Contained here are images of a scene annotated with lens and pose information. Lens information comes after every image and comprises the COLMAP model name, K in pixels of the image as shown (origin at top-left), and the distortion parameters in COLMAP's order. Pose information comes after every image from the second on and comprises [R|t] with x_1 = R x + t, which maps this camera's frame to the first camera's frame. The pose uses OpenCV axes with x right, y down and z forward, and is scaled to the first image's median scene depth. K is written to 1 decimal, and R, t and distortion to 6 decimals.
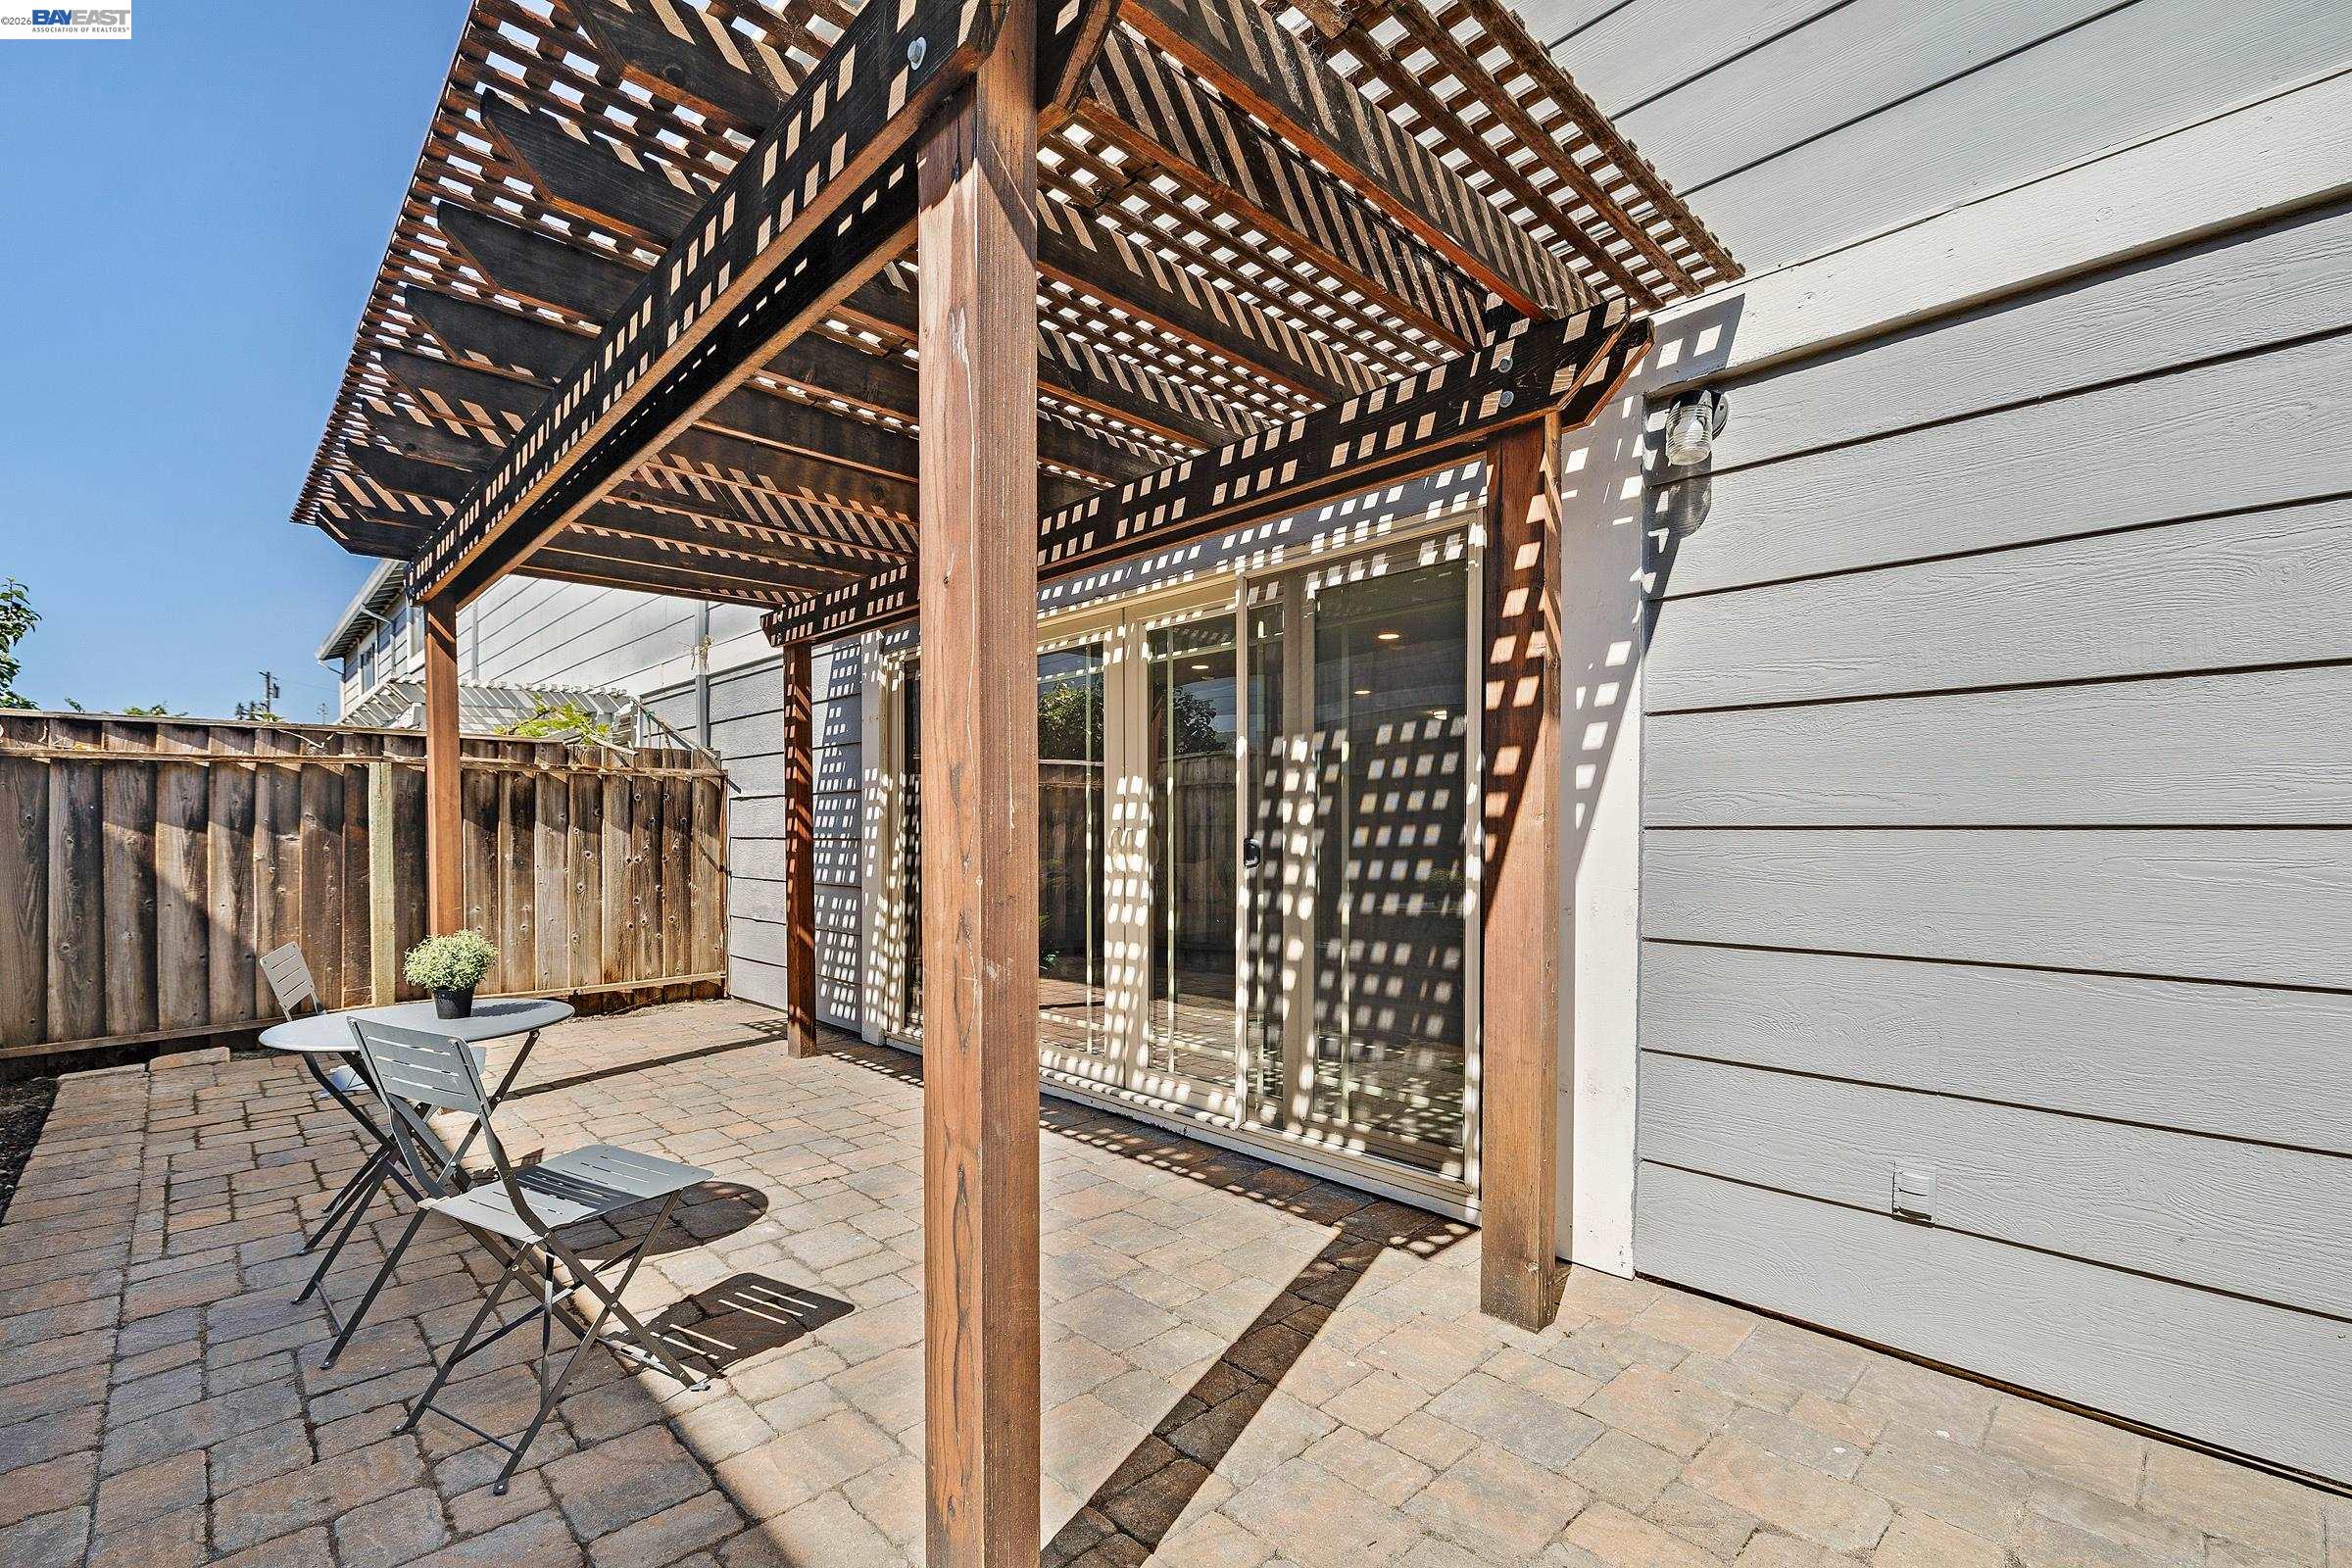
lens RADIAL K [[1038.7, 0, 1253.5], [0, 1038.7, 845.6], [0, 0, 1]] dist [-0.005208, -0.000180]
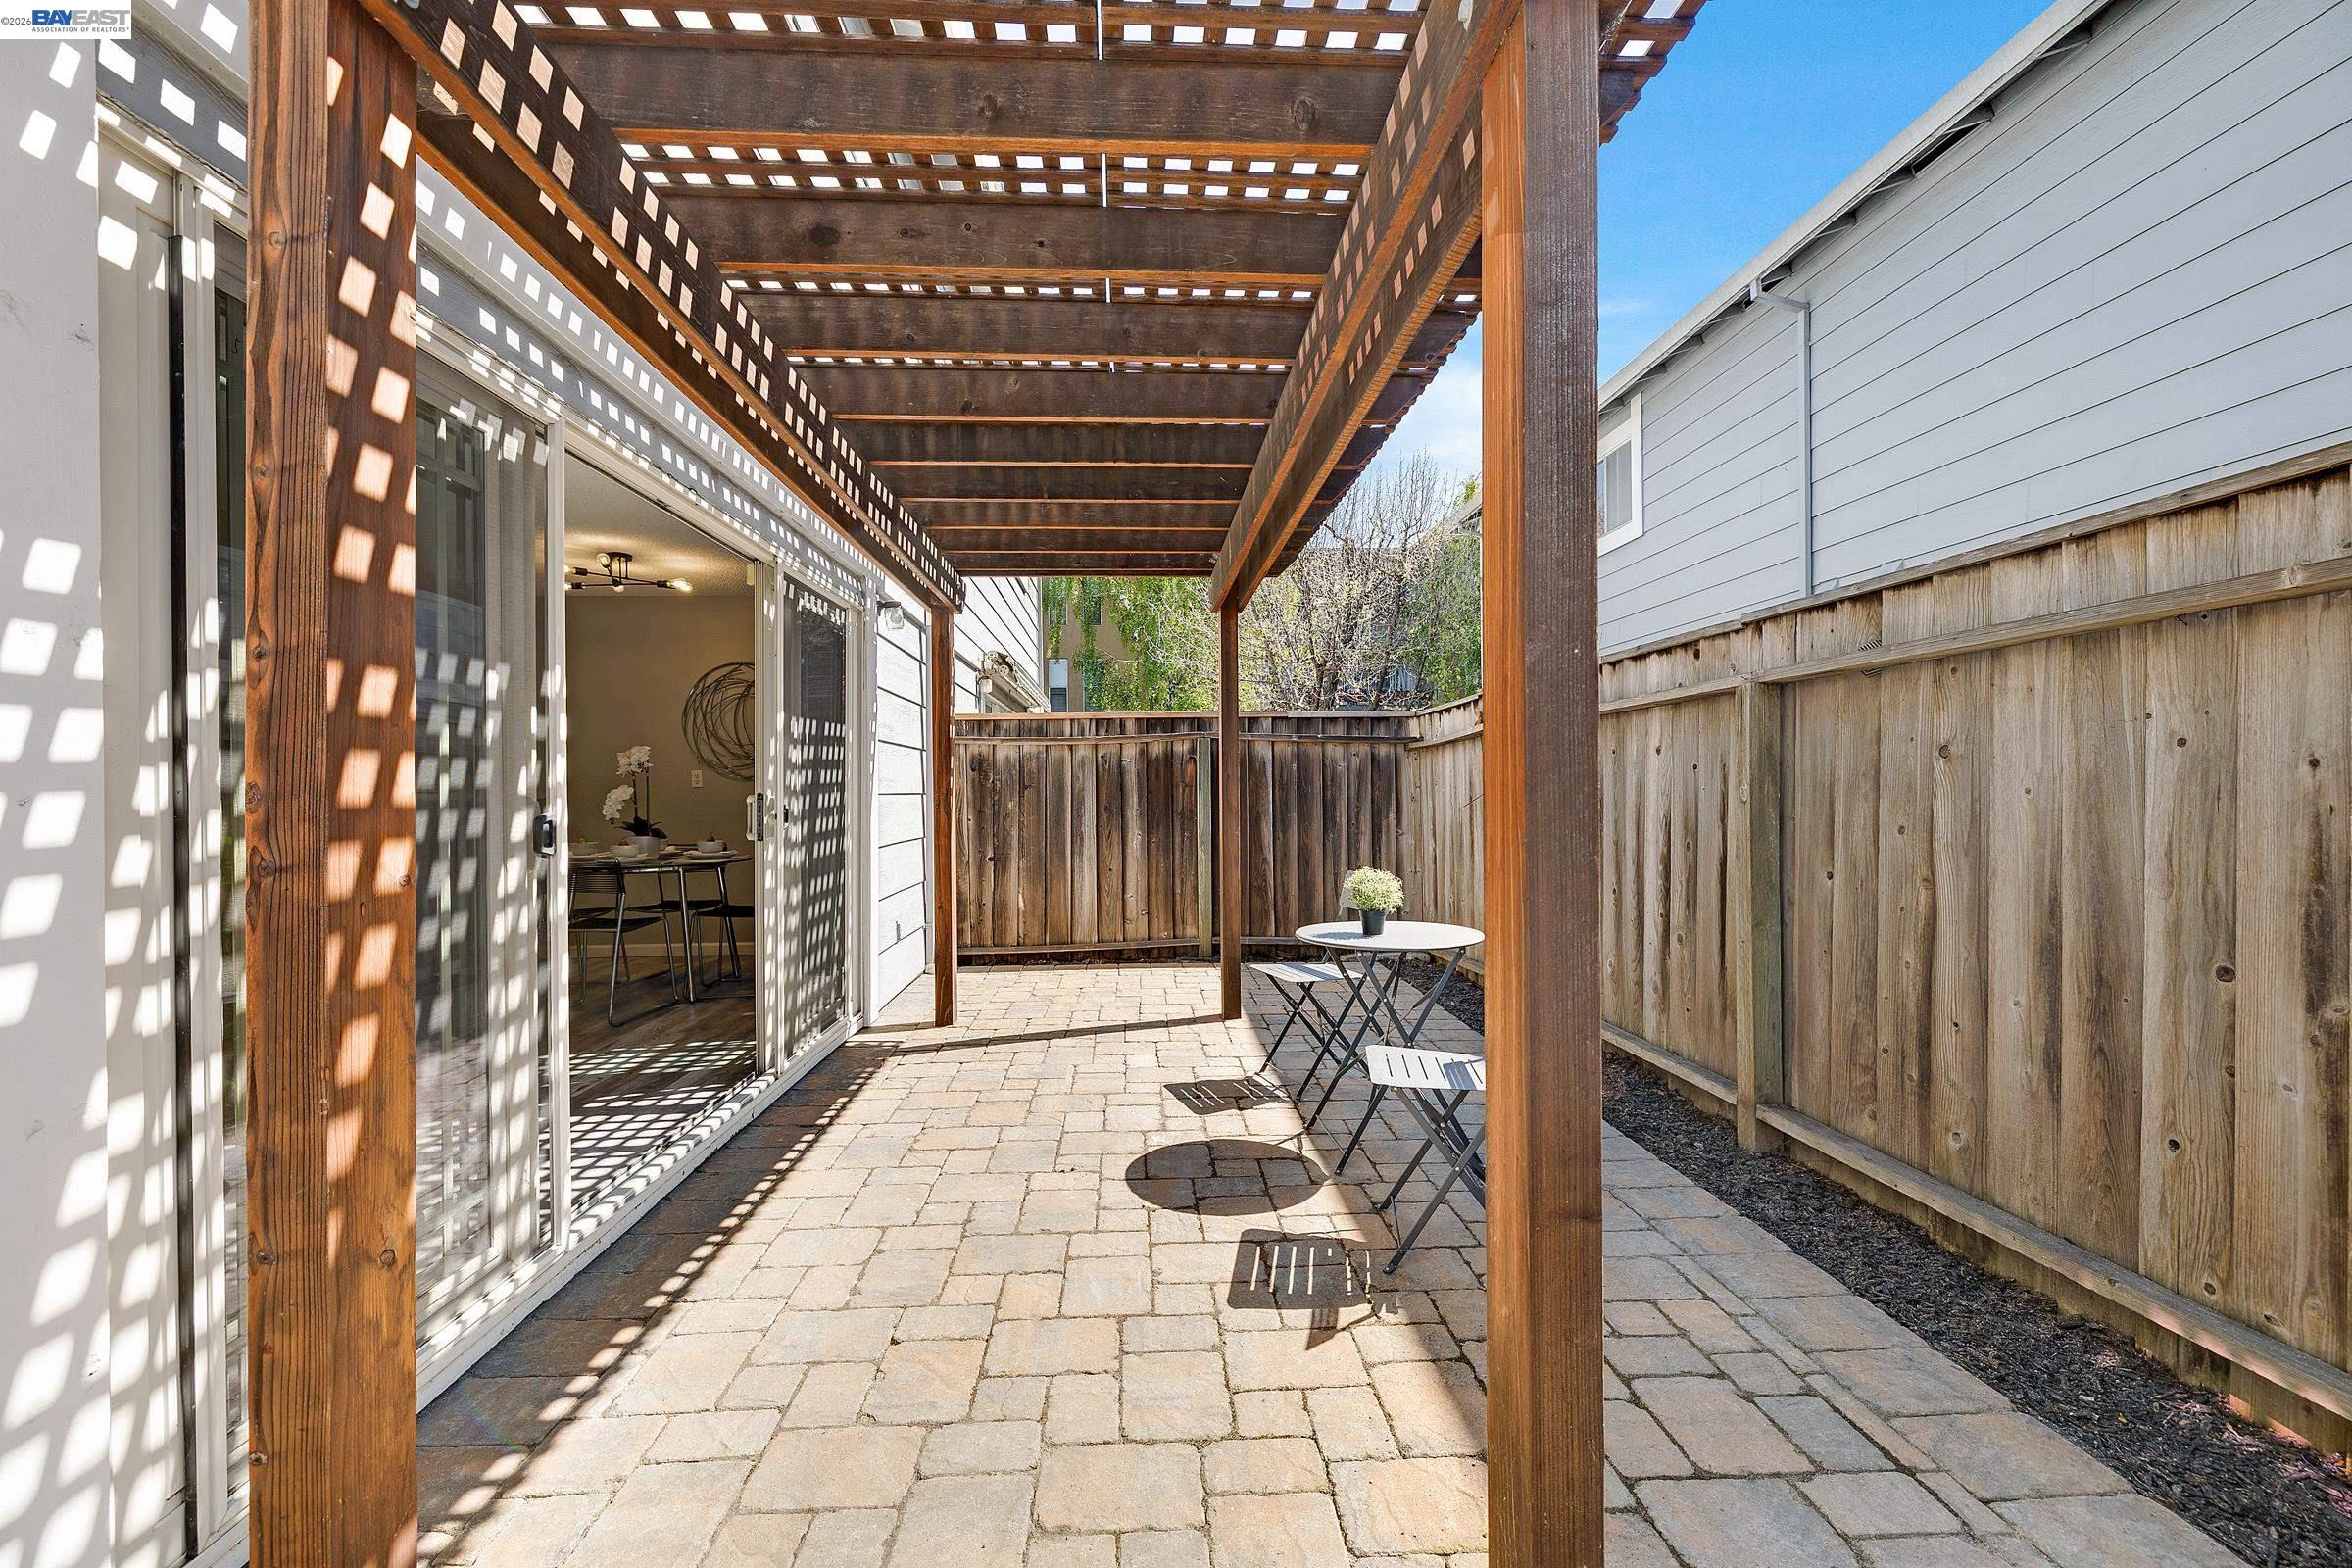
lens RADIAL K [[1003.1, 0, 1205.4], [0, 1003.1, 785.3], [0, 0, 1]] dist [0.000169, -0.000075]
pose [[-0.741335, 0.012329, 0.671021, -0.933732], [0.022100, 0.999737, 0.006048, -0.020829], [-0.670771, 0.019313, -0.741413, 1.320231]]
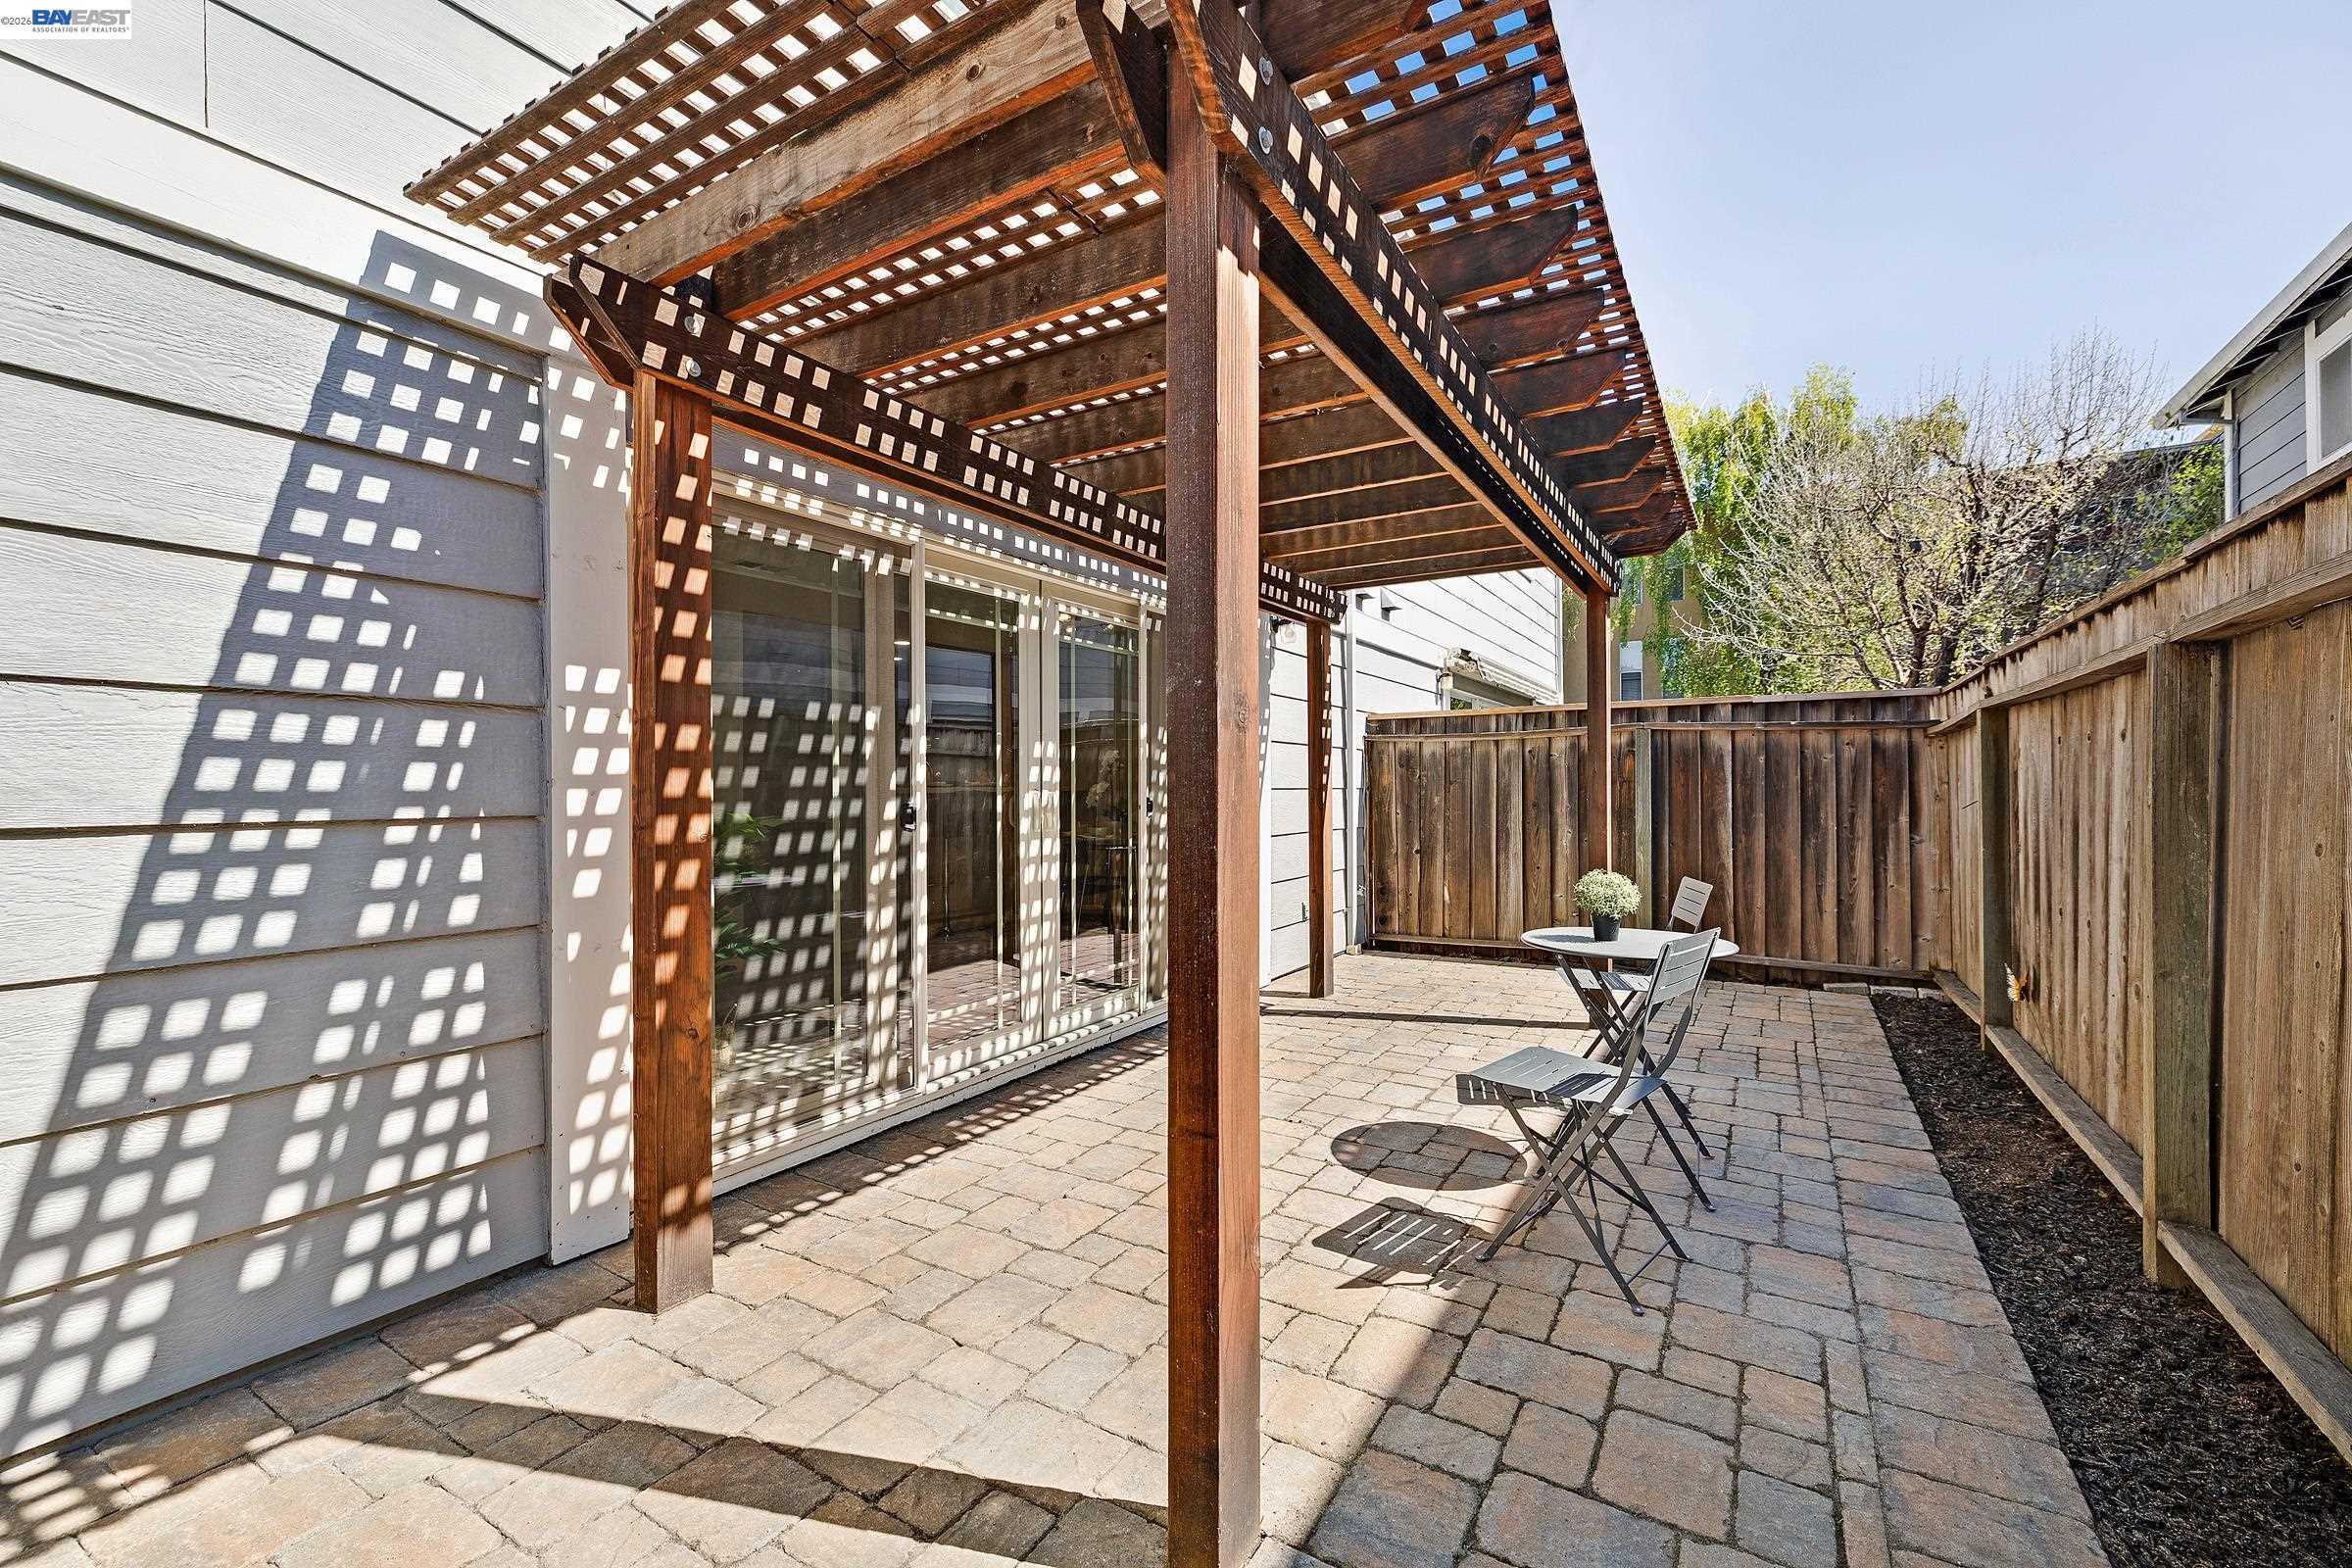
lens RADIAL K [[1004.7, 0, 1154.8], [0, 1004.7, 786.9], [0, 0, 1]] dist [-0.003483, -0.000055]
pose [[-0.215677, 0.004692, 0.976453, -1.162397], [0.022356, 0.999750, 0.000134, -0.018291], [-0.976209, 0.021859, -0.215728, 1.133561]]
